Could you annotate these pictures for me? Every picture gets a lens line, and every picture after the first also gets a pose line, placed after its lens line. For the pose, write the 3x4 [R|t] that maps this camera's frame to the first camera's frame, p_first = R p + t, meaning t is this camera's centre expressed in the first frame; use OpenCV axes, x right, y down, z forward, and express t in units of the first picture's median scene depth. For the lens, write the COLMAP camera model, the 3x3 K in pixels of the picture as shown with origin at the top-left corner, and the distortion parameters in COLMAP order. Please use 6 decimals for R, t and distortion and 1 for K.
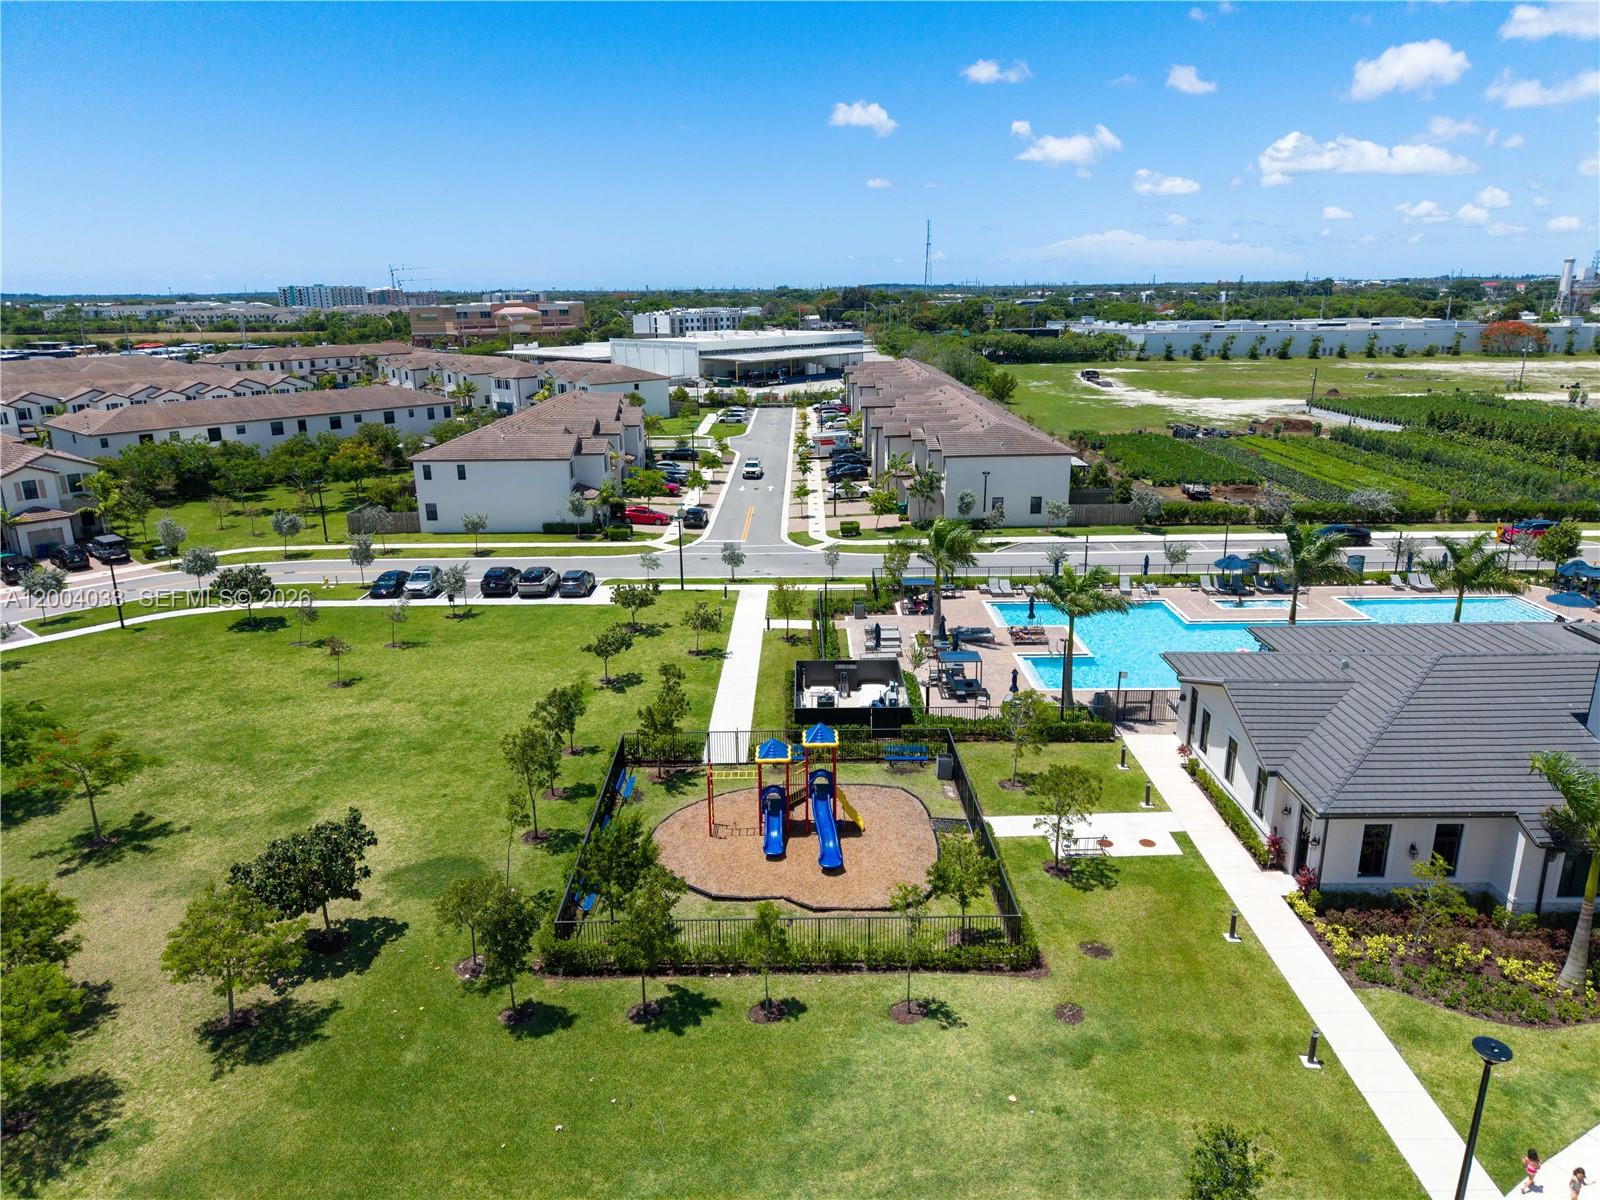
lens RADIAL K [[1068.8, 0, 803.1], [0, 1068.8, 610.1], [0, 0, 1]] dist [0.034645, -0.029745]
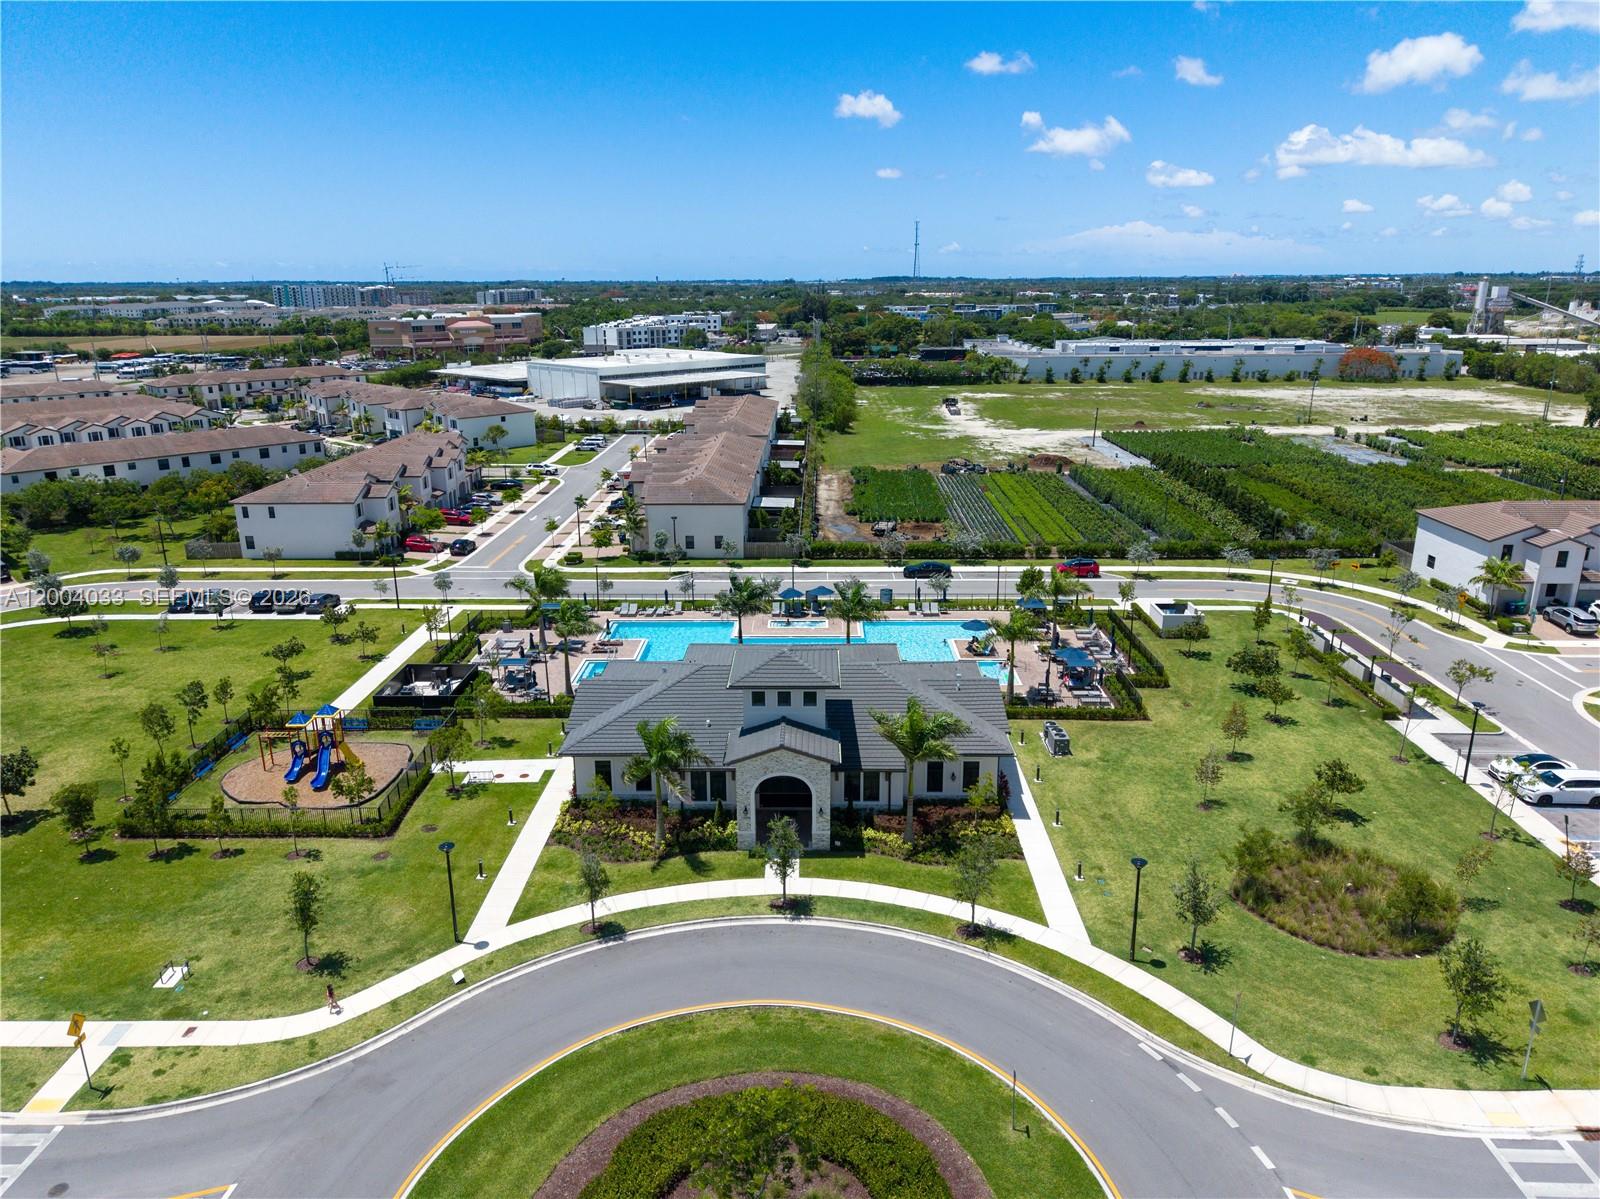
lens RADIAL K [[1068.8, 0, 803.5], [0, 1068.8, 638.0], [0, 0, 1]] dist [0.034645, -0.029745]
pose [[0.999883, 0.009505, -0.011973, 0.122647], [-0.009116, 0.999442, 0.032133, -0.008952], [0.012272, -0.032020, 0.999412, -0.105099]]
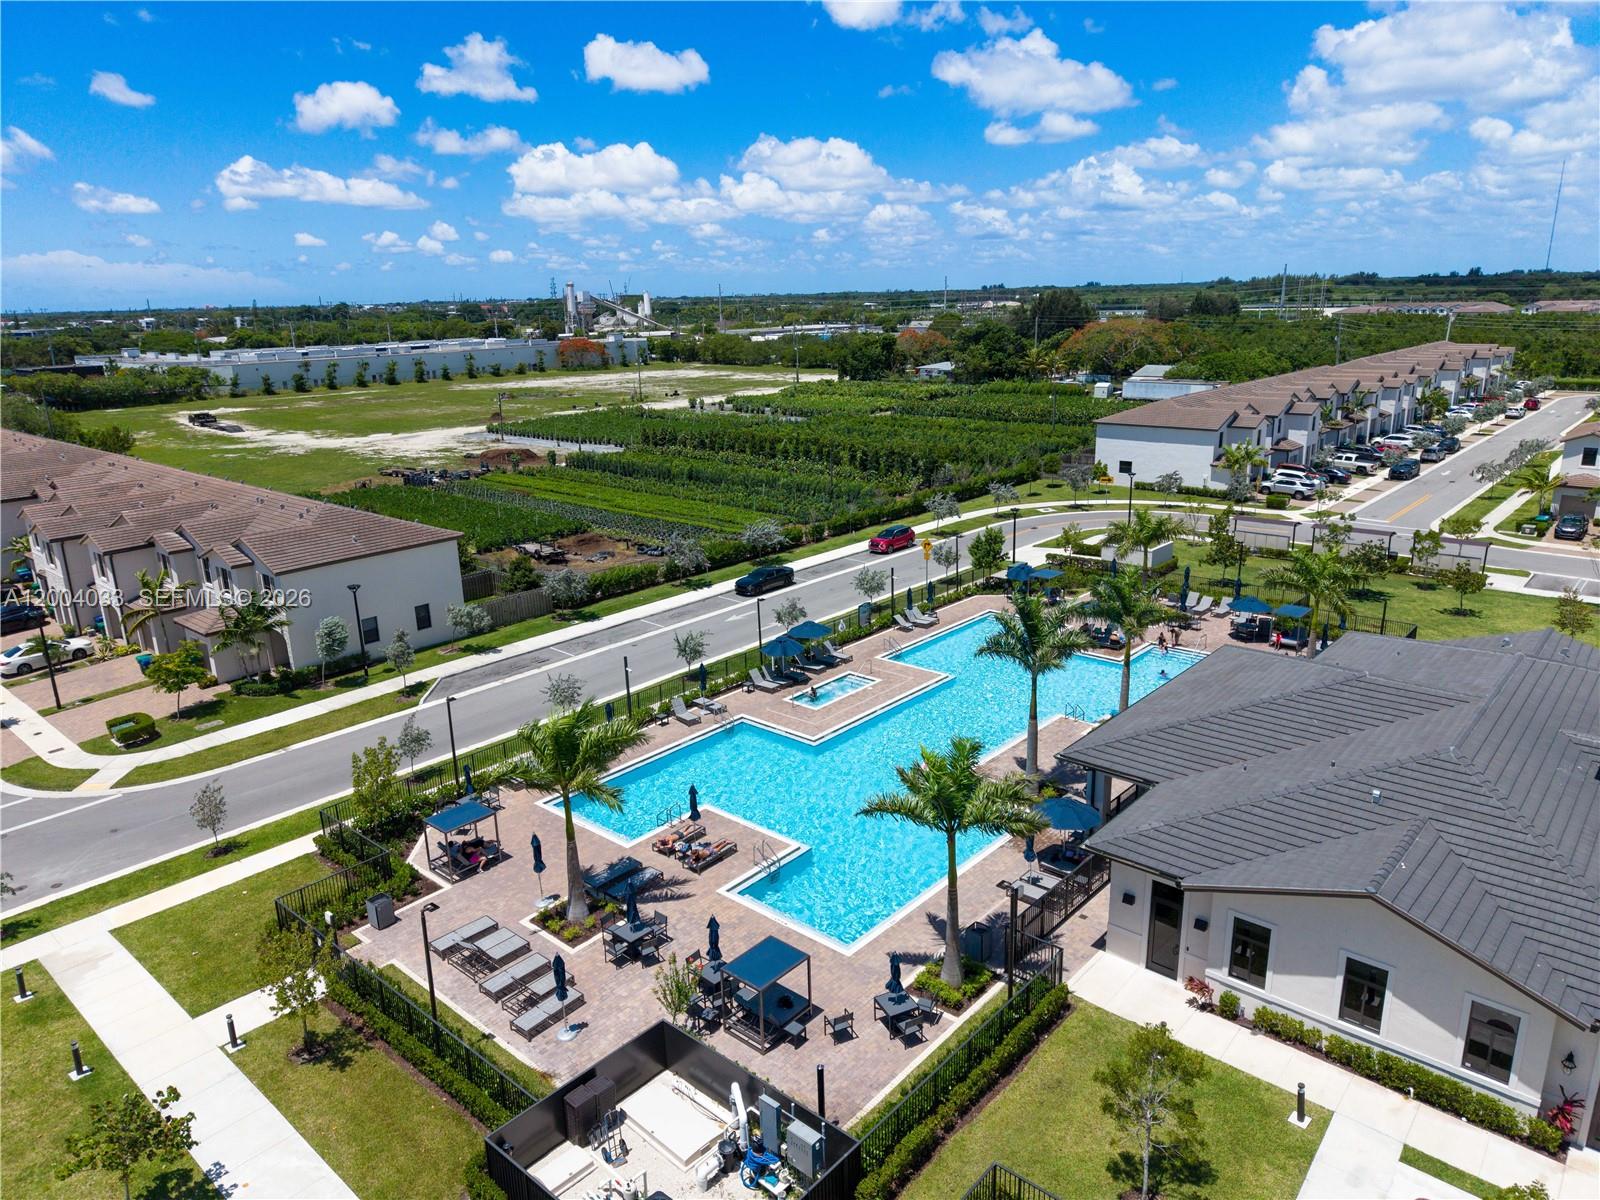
lens RADIAL K [[1068.8, 0, 796.7], [0, 1068.8, 592.1], [0, 0, 1]] dist [0.034645, -0.029745]
pose [[0.663766, -0.206121, 0.718978, -0.042898], [0.232477, 0.970520, 0.063610, -0.037096], [-0.710893, 0.124924, 0.692116, 0.126151]]
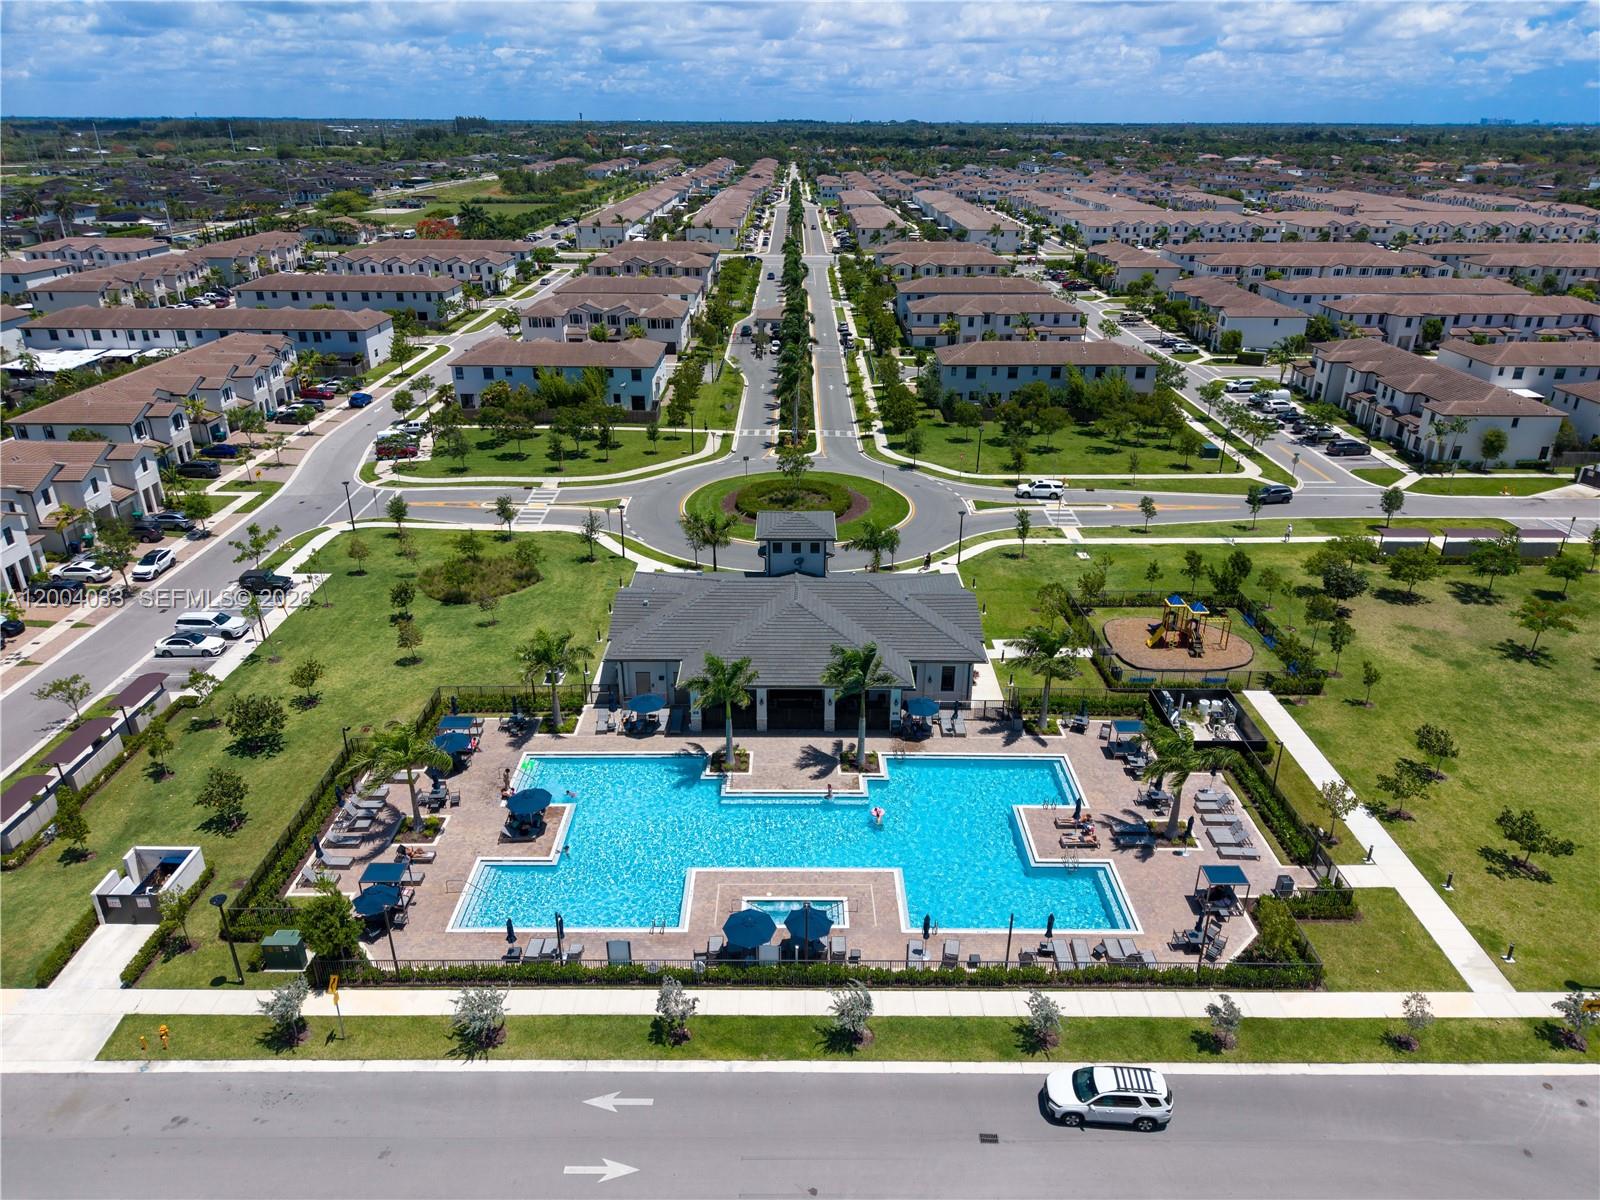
lens RADIAL K [[1068.8, 0, 796.0], [0, 1068.8, 603.9], [0, 0, 1]] dist [0.034645, -0.029745]
pose [[-0.999982, 0.005059, 0.003292, 0.115125], [0.005981, 0.757319, 0.653018, -0.191305], [0.000810, 0.653025, -0.757336, 0.400767]]
